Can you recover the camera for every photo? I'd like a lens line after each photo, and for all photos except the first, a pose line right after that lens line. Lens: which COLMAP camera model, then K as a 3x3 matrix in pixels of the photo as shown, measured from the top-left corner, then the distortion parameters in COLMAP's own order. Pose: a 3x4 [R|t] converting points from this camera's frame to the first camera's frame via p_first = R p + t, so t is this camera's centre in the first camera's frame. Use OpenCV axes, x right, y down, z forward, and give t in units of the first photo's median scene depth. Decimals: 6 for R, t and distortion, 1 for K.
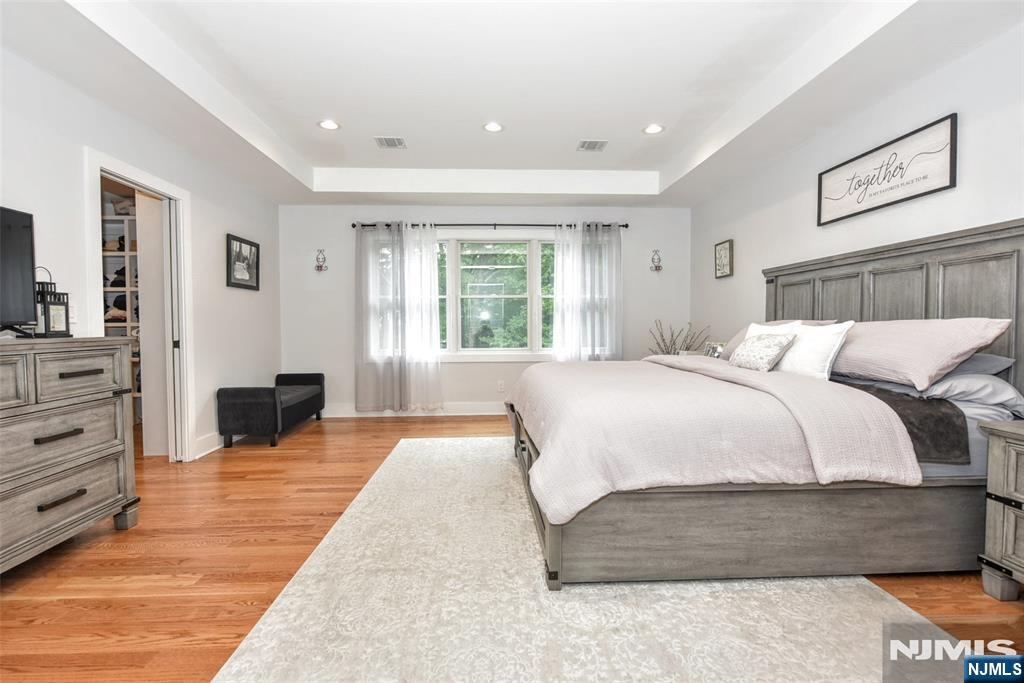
lens RADIAL K [[476.6, 0, 508.7], [0, 476.6, 340.4], [0, 0, 1]] dist [-0.006116, -0.000344]
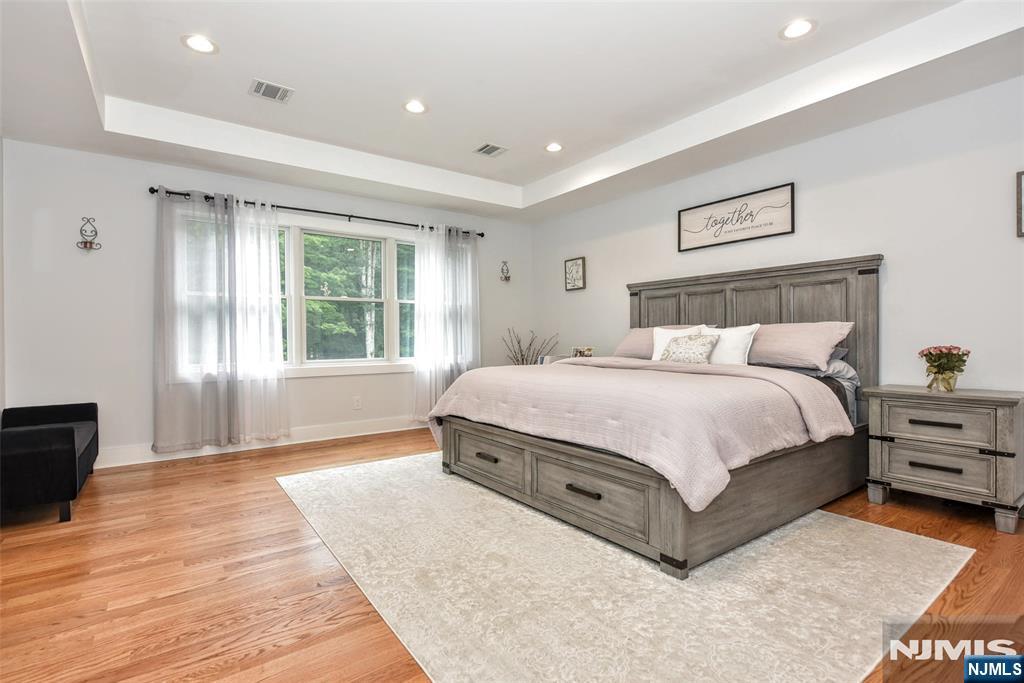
lens RADIAL K [[484.6, 0, 510.8], [0, 484.6, 341.8], [0, 0, 1]] dist [-0.006808, 0.000218]
pose [[0.835854, -0.005020, 0.548930, -0.428258], [0.021193, 0.999508, -0.023129, 0.018544], [-0.548543, 0.030966, 0.835549, 0.177348]]
